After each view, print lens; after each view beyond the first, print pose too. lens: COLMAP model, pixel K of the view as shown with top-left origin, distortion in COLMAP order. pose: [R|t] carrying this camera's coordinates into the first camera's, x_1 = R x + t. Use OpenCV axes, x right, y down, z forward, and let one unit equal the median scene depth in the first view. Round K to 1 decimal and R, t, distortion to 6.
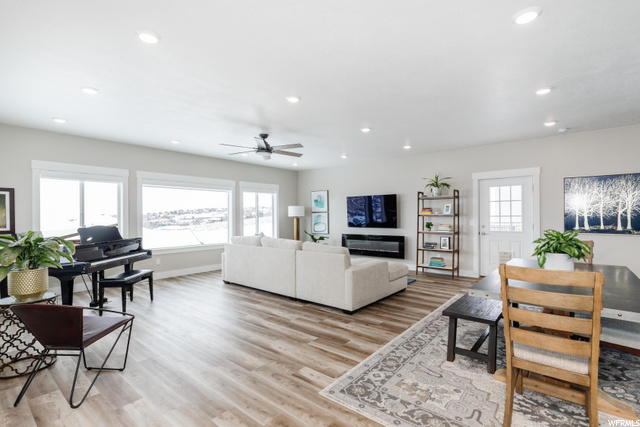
lens RADIAL K [[297.0, 0, 317.8], [0, 297.0, 217.7], [0, 0, 1]] dist [0.001044, -0.000057]
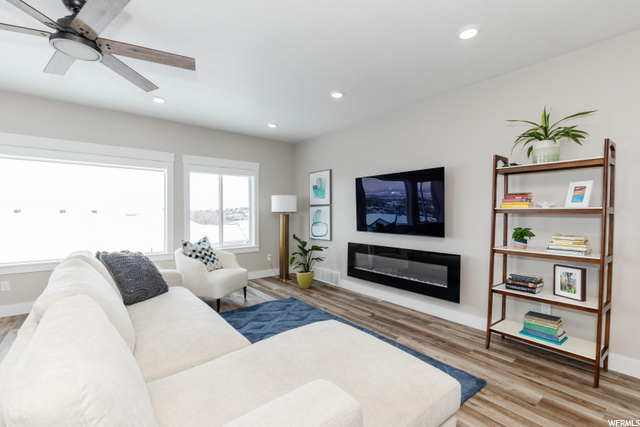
lens RADIAL K [[297.0, 0, 317.8], [0, 297.0, 217.7], [0, 0, 1]] dist [0.001044, -0.000057]
pose [[0.979823, 0.015626, -0.199254, 0.169726], [-0.013630, 0.999842, 0.011387, 0.000431], [0.199400, -0.008442, 0.979882, 0.511856]]
